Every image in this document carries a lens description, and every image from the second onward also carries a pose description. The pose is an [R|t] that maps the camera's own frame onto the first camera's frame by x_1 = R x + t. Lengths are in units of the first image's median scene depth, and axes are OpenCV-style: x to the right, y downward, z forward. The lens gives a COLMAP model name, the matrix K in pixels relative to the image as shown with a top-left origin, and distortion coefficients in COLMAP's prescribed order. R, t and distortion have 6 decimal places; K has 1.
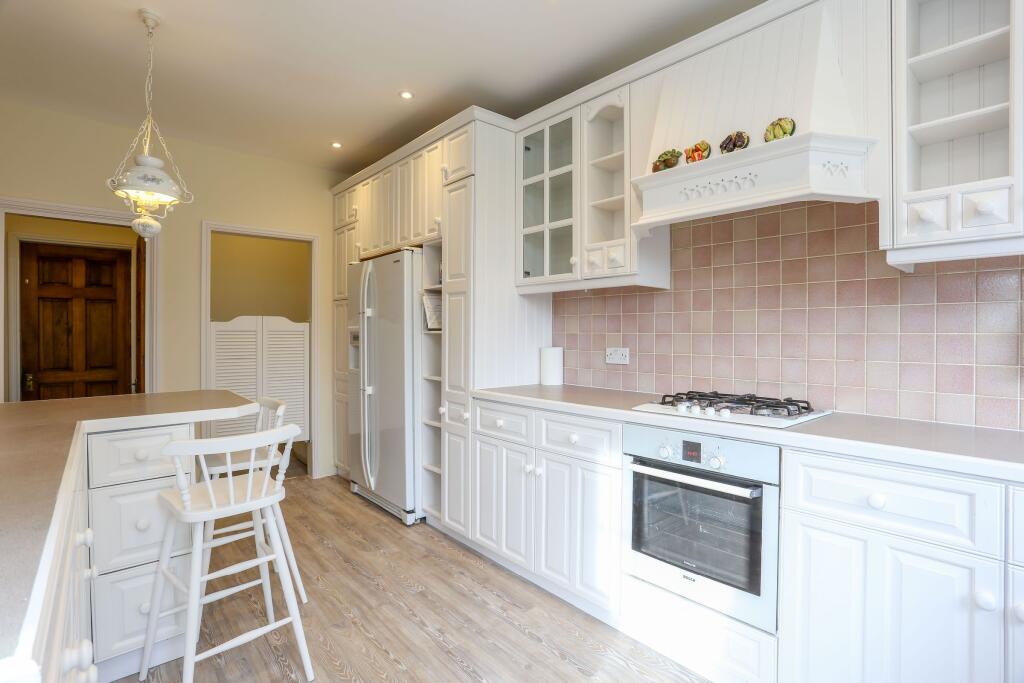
lens RADIAL K [[496.2, 0, 512.6], [0, 496.2, 337.6], [0, 0, 1]] dist [-0.000163, -0.000103]
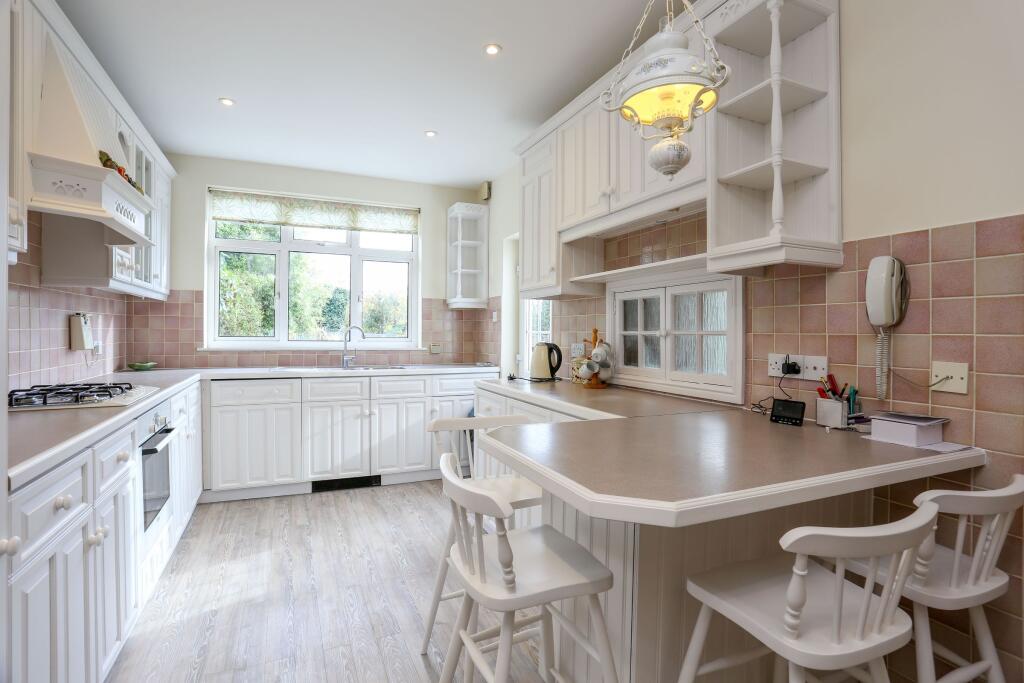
lens RADIAL K [[496.2, 0, 509.9], [0, 496.2, 338.5], [0, 0, 1]] dist [-0.000163, -0.000103]
pose [[-0.962032, -0.005937, 0.272872, -0.938927], [-0.001308, 0.999852, 0.017144, -0.038761], [-0.272934, 0.016136, -0.961897, 2.064076]]
